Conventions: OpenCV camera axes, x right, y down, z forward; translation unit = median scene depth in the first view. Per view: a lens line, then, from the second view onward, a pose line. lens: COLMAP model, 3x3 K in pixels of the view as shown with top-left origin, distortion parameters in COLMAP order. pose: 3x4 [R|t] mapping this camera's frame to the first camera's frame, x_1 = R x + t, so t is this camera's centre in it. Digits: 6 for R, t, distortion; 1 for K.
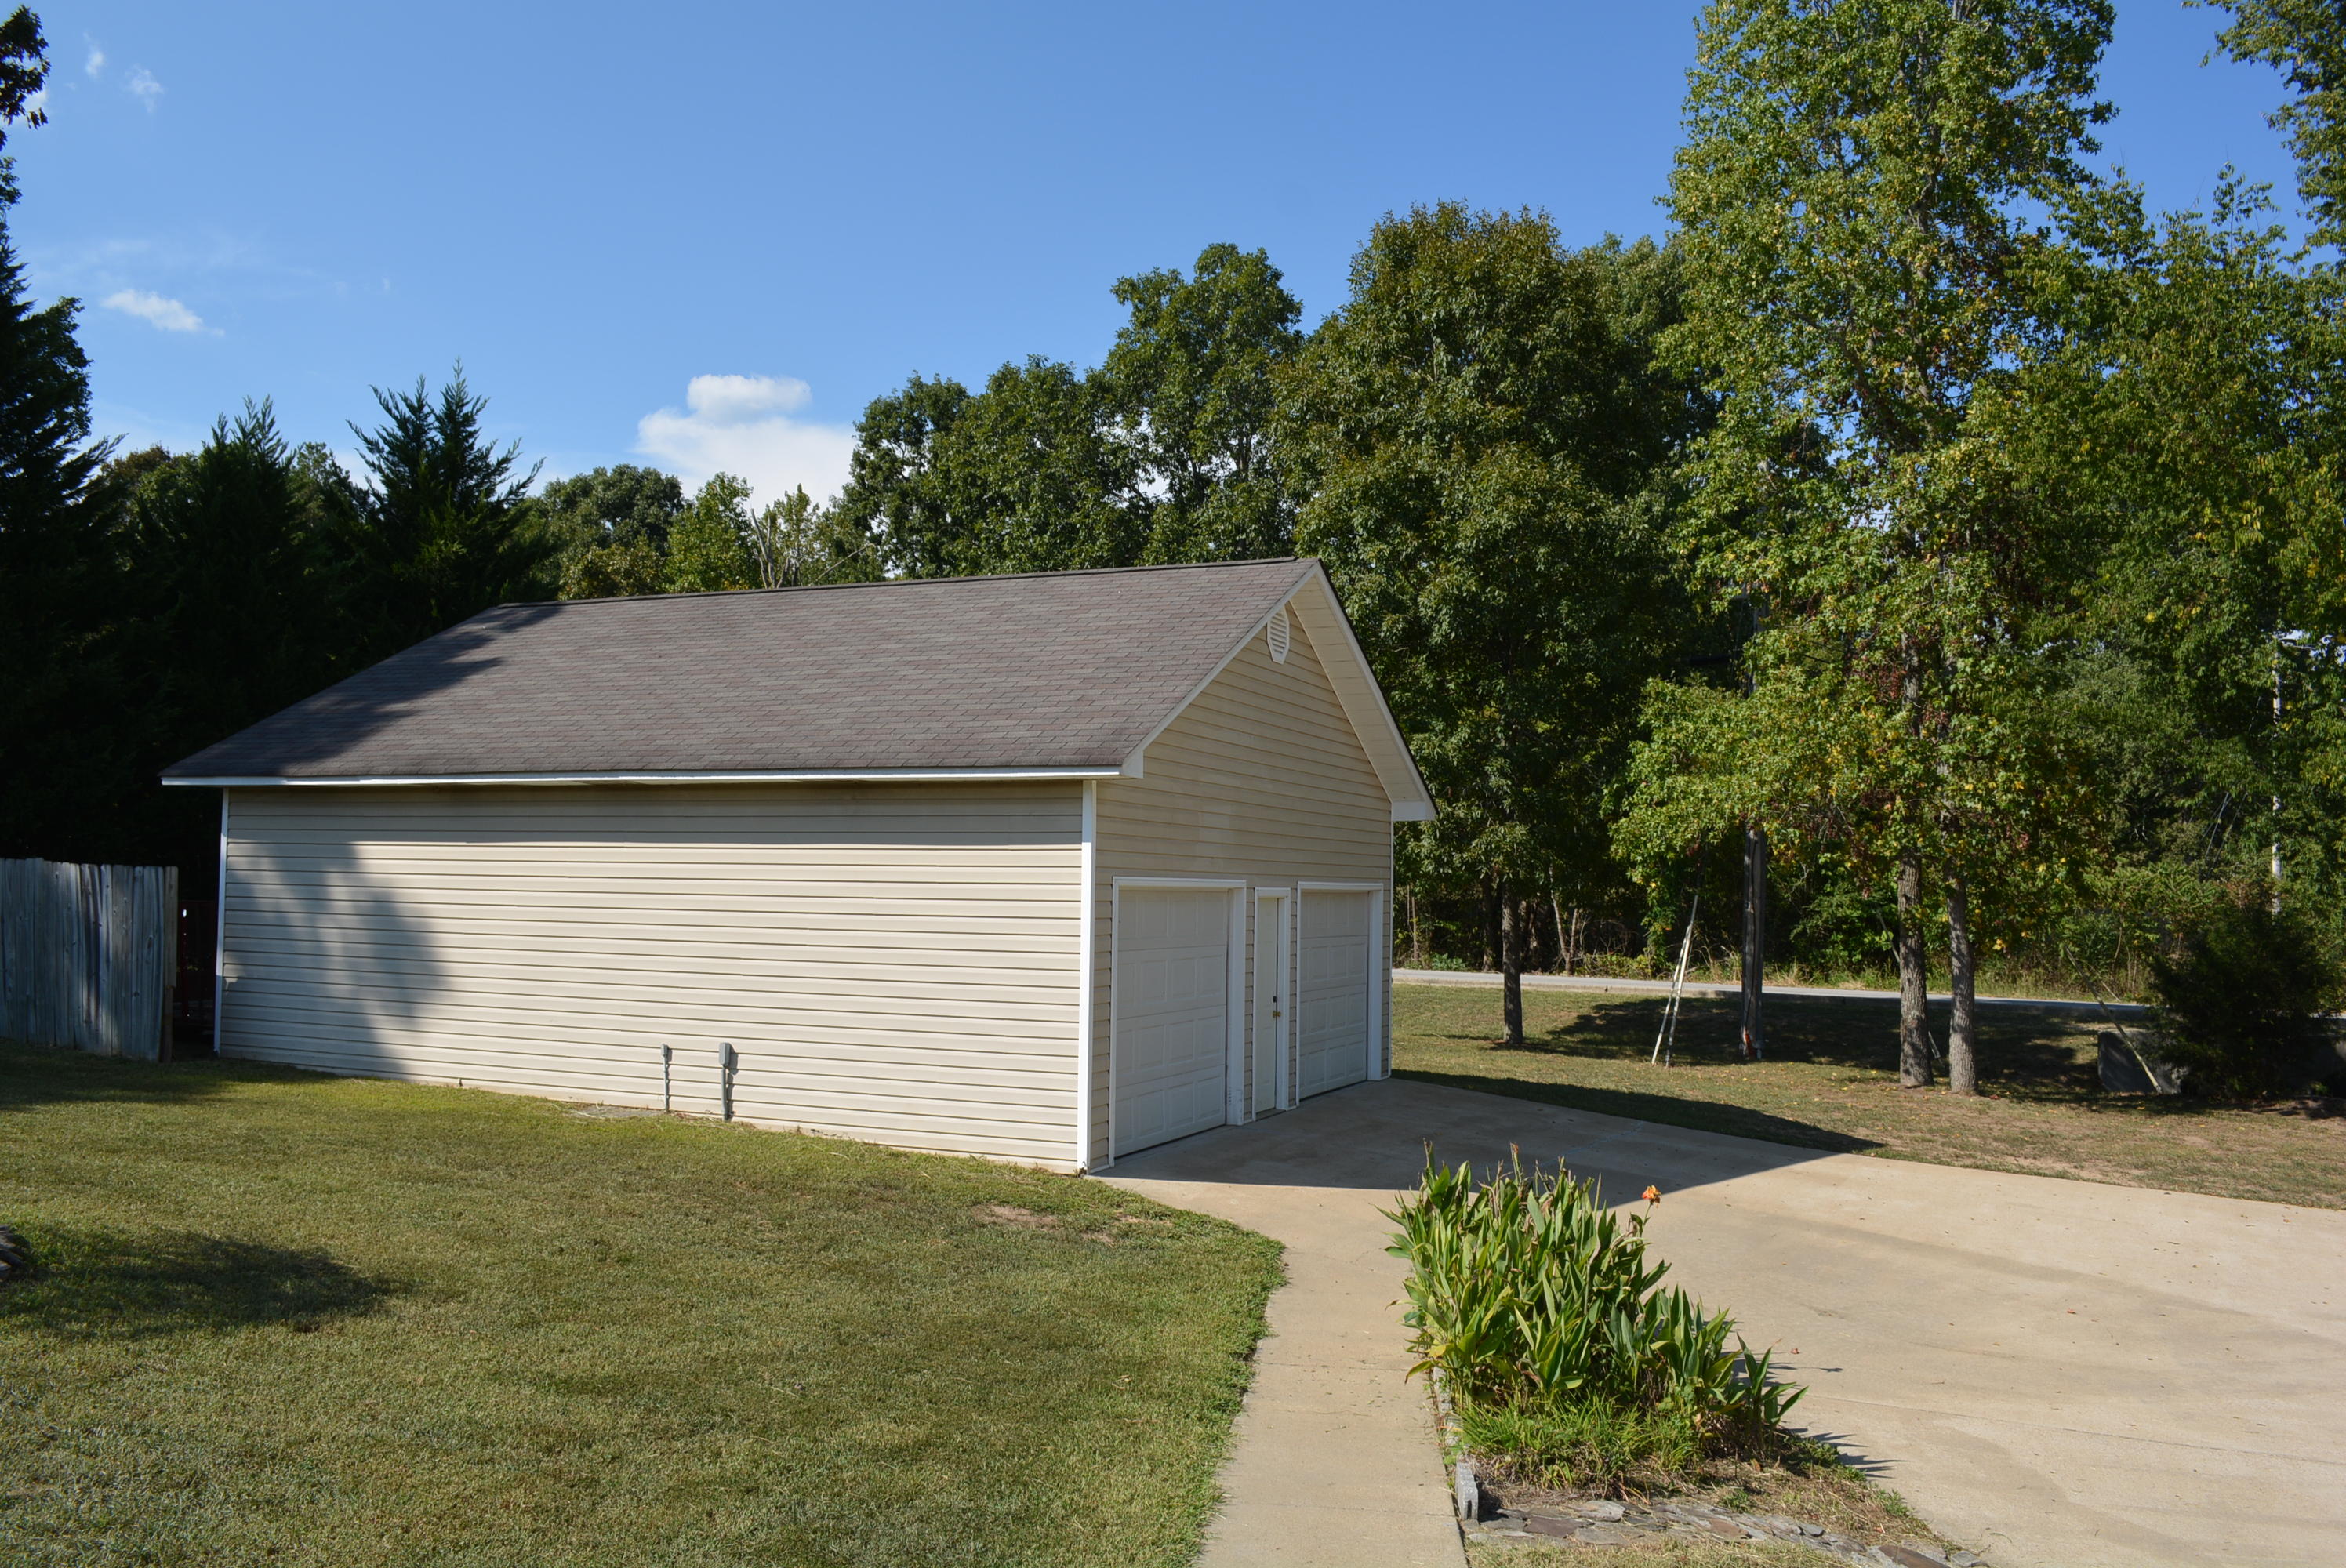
lens RADIAL K [[1852.5, 0, 1177.6], [0, 1852.5, 773.4], [0, 0, 1]] dist [-0.089664, 0.019014]
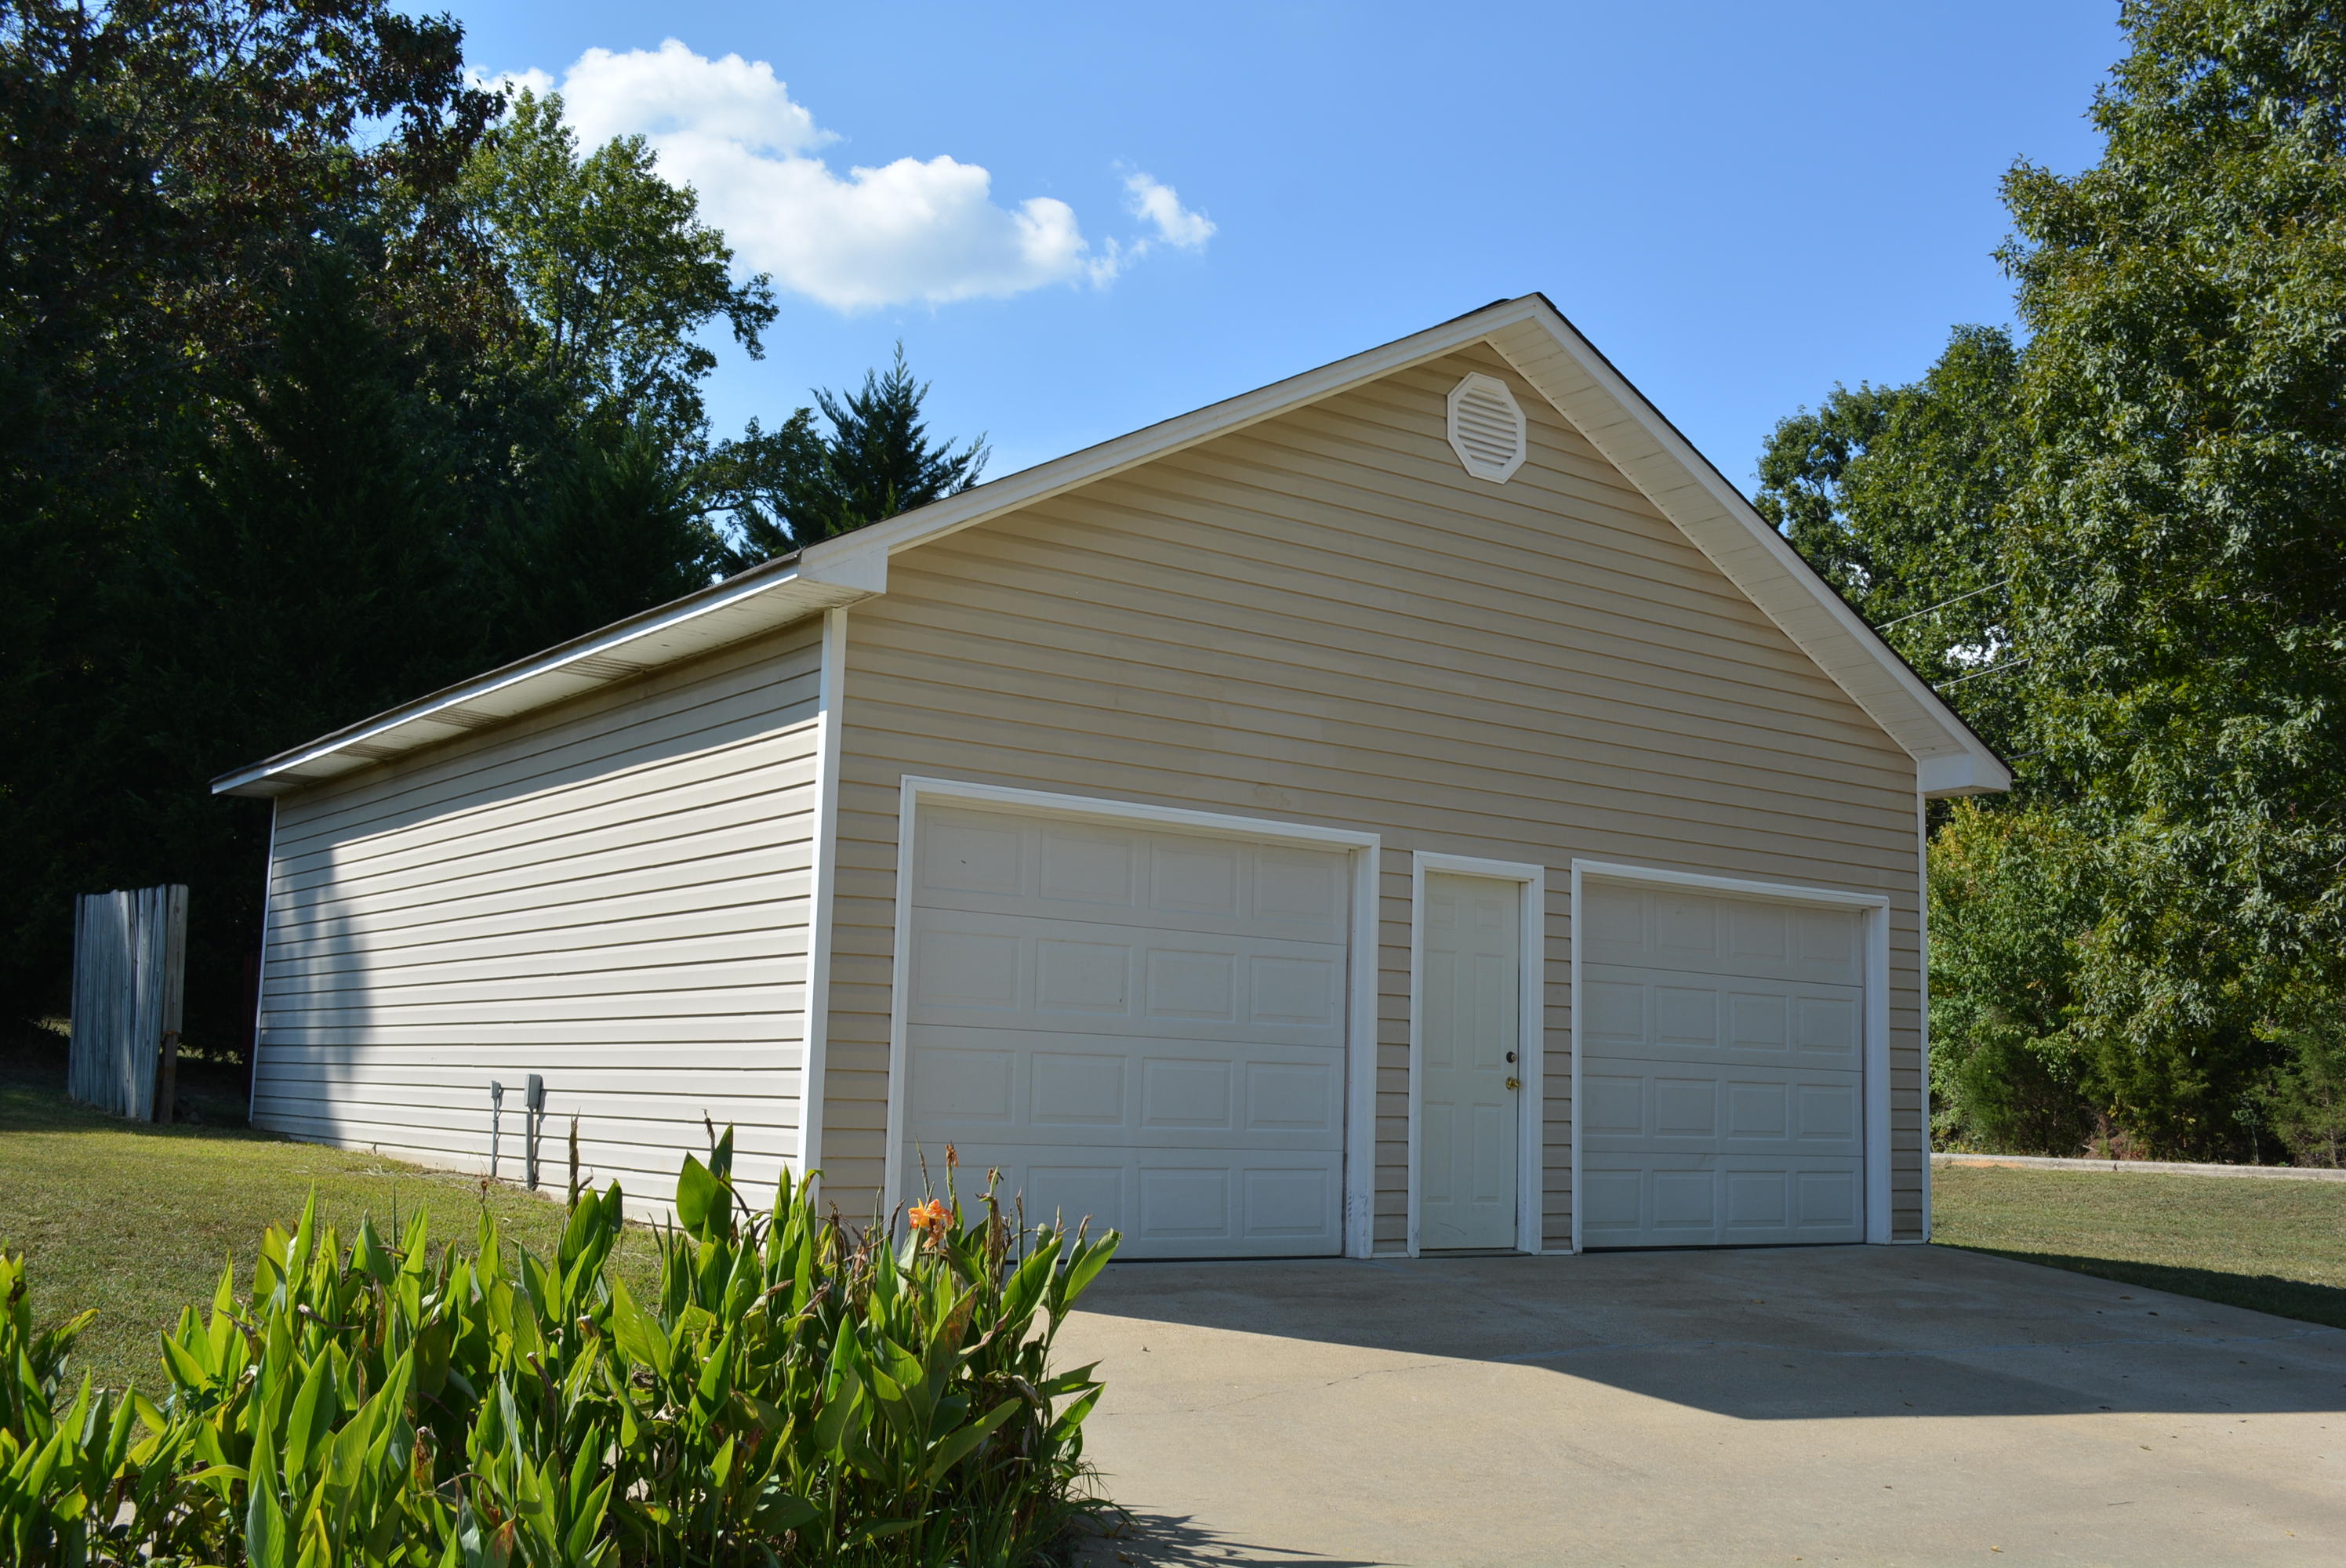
lens RADIAL K [[2310.2, 0, 1169.6], [0, 2310.2, 800.6], [0, 0, 1]] dist [-0.080904, 0.000000]
pose [[0.856247, -0.059542, -0.513123, 0.320220], [0.015306, 0.995823, -0.090013, 0.100607], [0.516340, 0.069220, 0.853582, 0.312168]]
